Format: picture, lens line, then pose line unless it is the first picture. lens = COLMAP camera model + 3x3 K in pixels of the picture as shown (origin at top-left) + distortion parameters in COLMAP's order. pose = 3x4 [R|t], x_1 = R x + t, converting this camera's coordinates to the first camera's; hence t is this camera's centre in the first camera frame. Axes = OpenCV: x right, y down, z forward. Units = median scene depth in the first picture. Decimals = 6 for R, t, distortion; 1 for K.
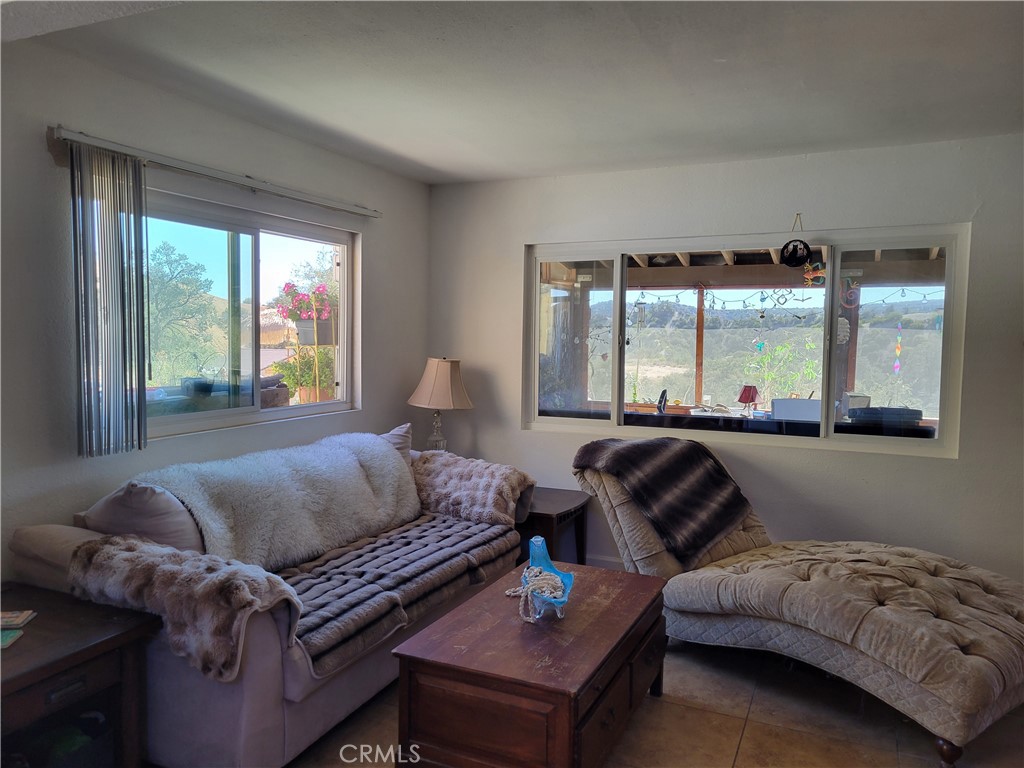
lens RADIAL K [[762.7, 0, 503.9], [0, 762.7, 386.7], [0, 0, 1]] dist [0.032595, -0.003616]
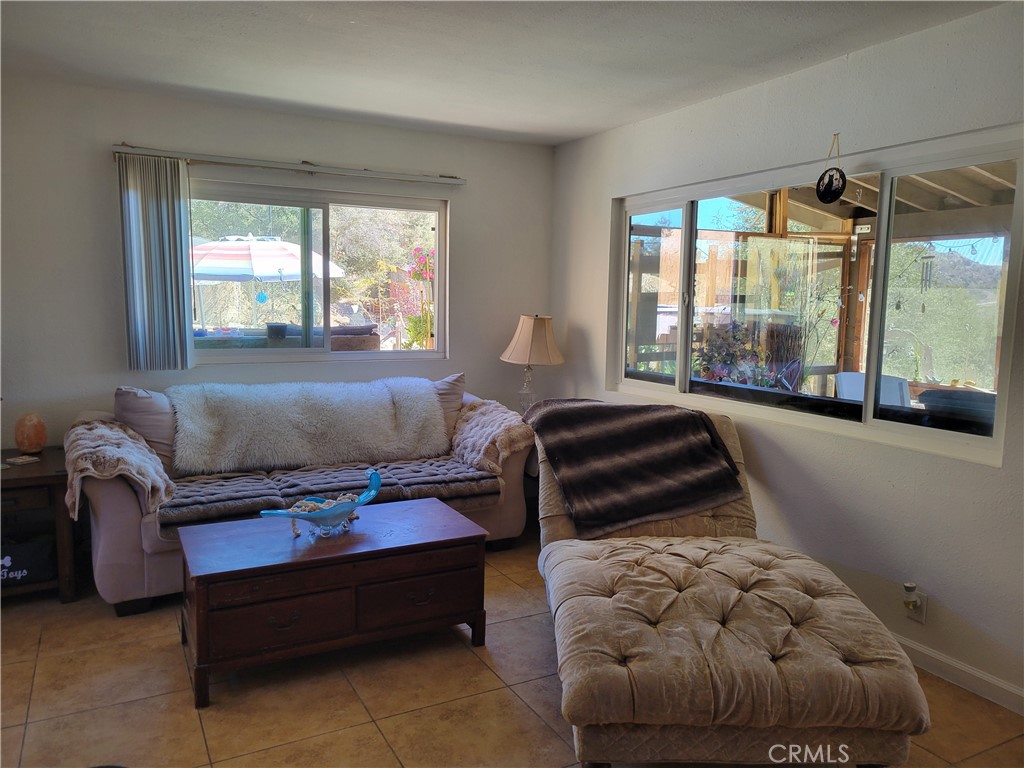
lens RADIAL K [[762.7, 0, 503.9], [0, 762.7, 386.7], [0, 0, 1]] dist [0.032595, -0.003616]
pose [[0.799642, 0.072460, -0.596090, 0.600145], [-0.048580, 0.997245, 0.056054, 0.003938], [0.598509, -0.015866, 0.800959, 0.165451]]
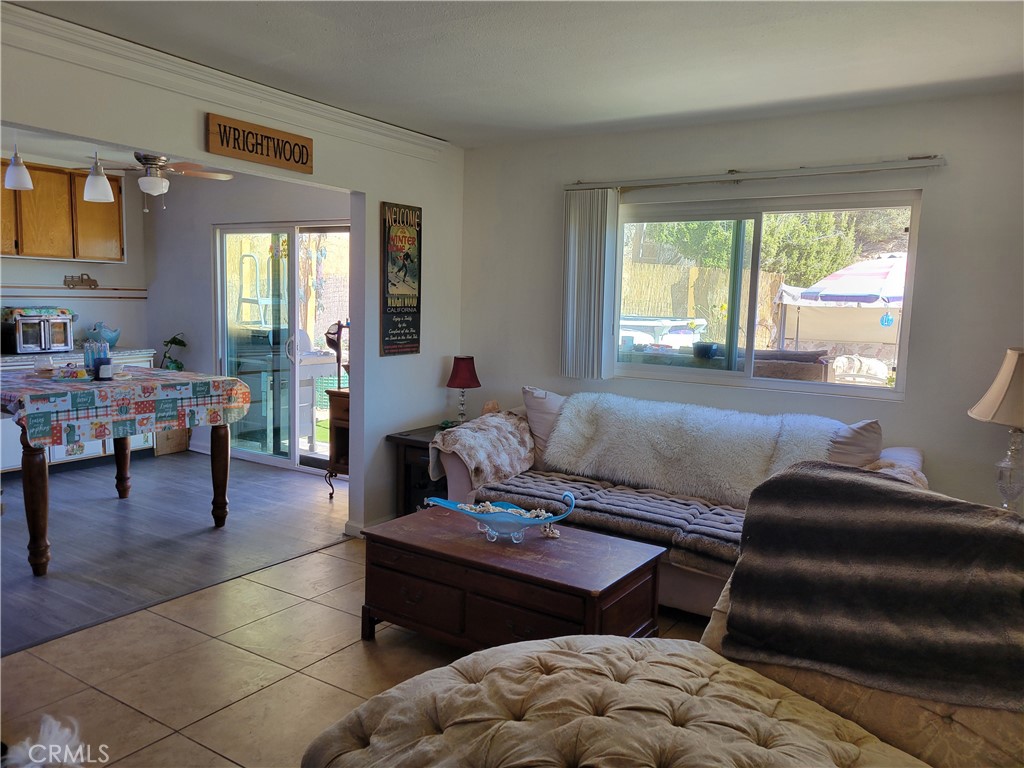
lens RADIAL K [[762.7, 0, 503.9], [0, 762.7, 386.7], [0, 0, 1]] dist [0.032595, -0.003616]
pose [[-0.144837, 0.098762, -0.984514, 0.770104], [-0.096371, 0.988867, 0.113376, -0.042999], [0.984751, 0.111299, -0.133706, 0.738250]]
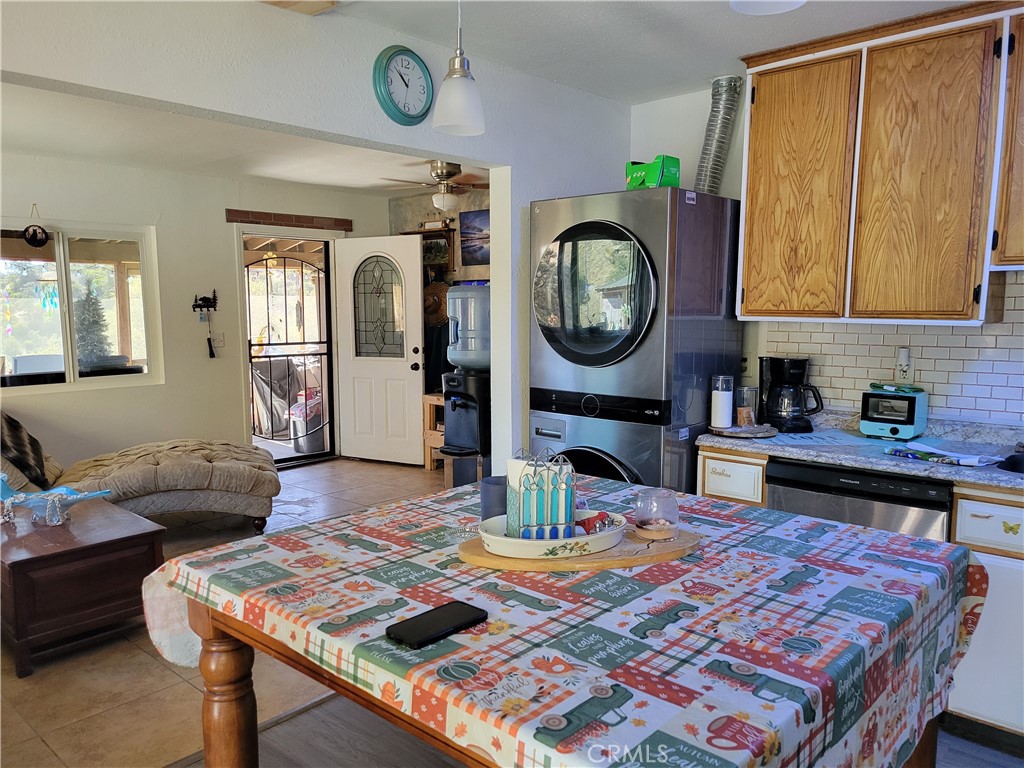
lens RADIAL K [[762.8, 0, 507.2], [0, 762.8, 393.9], [0, 0, 1]] dist [0.011905, 0.000750]
pose [[0.289624, -0.124324, 0.949032, -0.606480], [0.074600, 0.991444, 0.107113, 0.002481], [-0.954229, 0.039775, 0.296420, -0.081048]]
